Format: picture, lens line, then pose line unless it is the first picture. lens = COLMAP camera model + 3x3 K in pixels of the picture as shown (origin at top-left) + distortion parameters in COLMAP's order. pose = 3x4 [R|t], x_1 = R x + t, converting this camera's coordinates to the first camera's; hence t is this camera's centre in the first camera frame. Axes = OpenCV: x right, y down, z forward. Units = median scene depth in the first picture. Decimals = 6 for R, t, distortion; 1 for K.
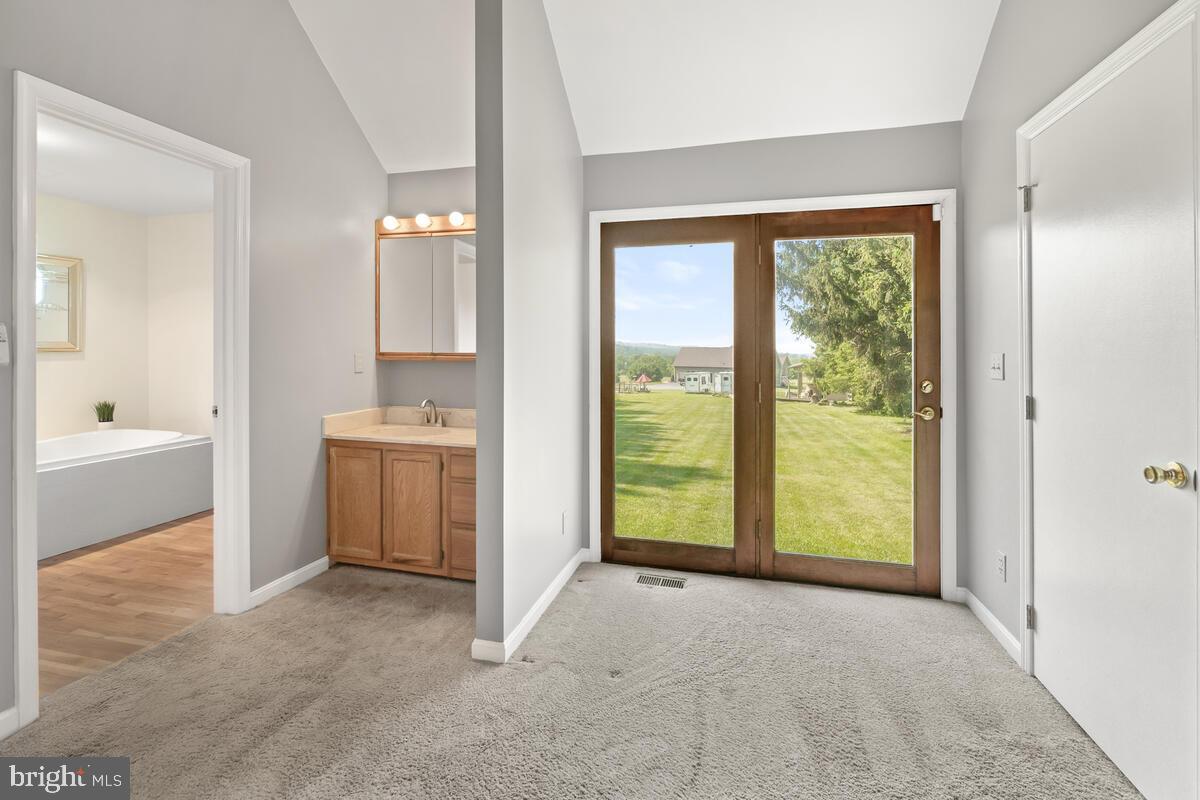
lens RADIAL K [[551.5, 0, 618.8], [0, 551.5, 351.4], [0, 0, 1]] dist [-0.002585, -0.000712]
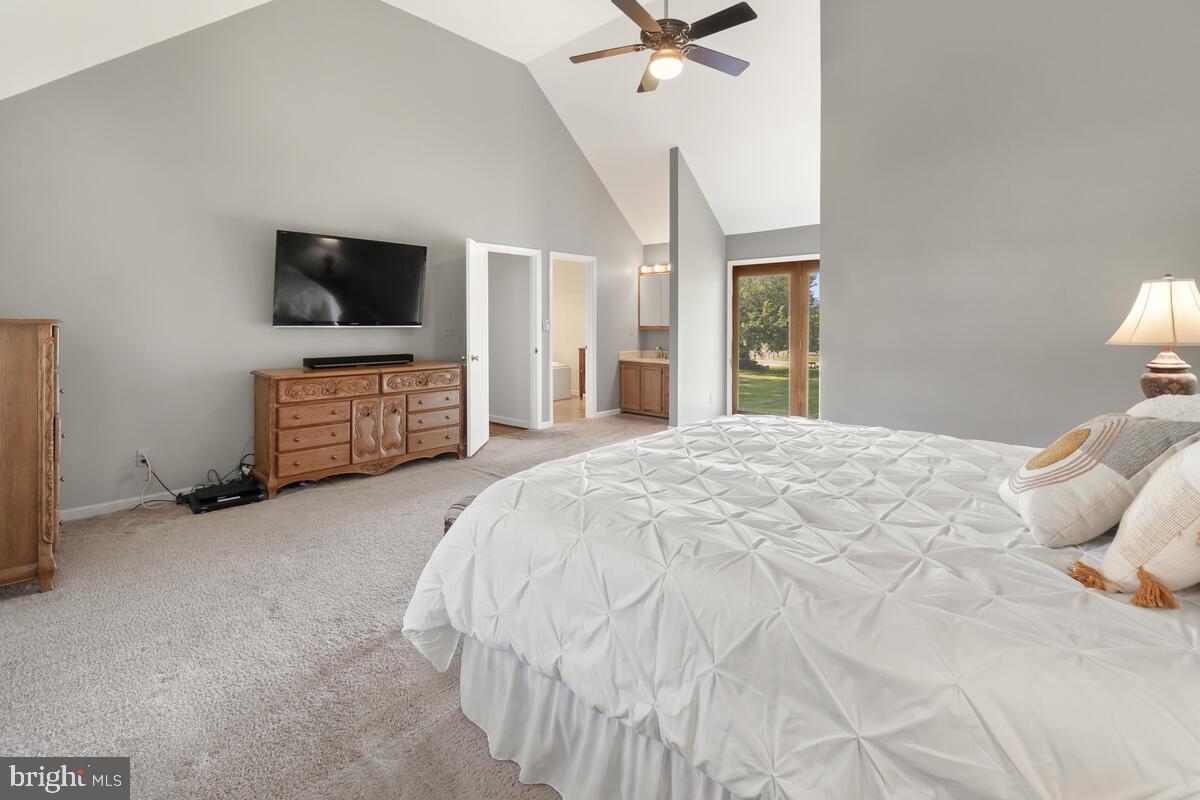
lens RADIAL K [[539.8, 0, 612.0], [0, 539.8, 359.9], [0, 0, 1]] dist [-0.000940, -0.000005]
pose [[0.889496, 0.027562, -0.456112, 0.539629], [0.001773, 0.997964, 0.063762, -0.001143], [0.456940, -0.057525, 0.887635, -1.158993]]
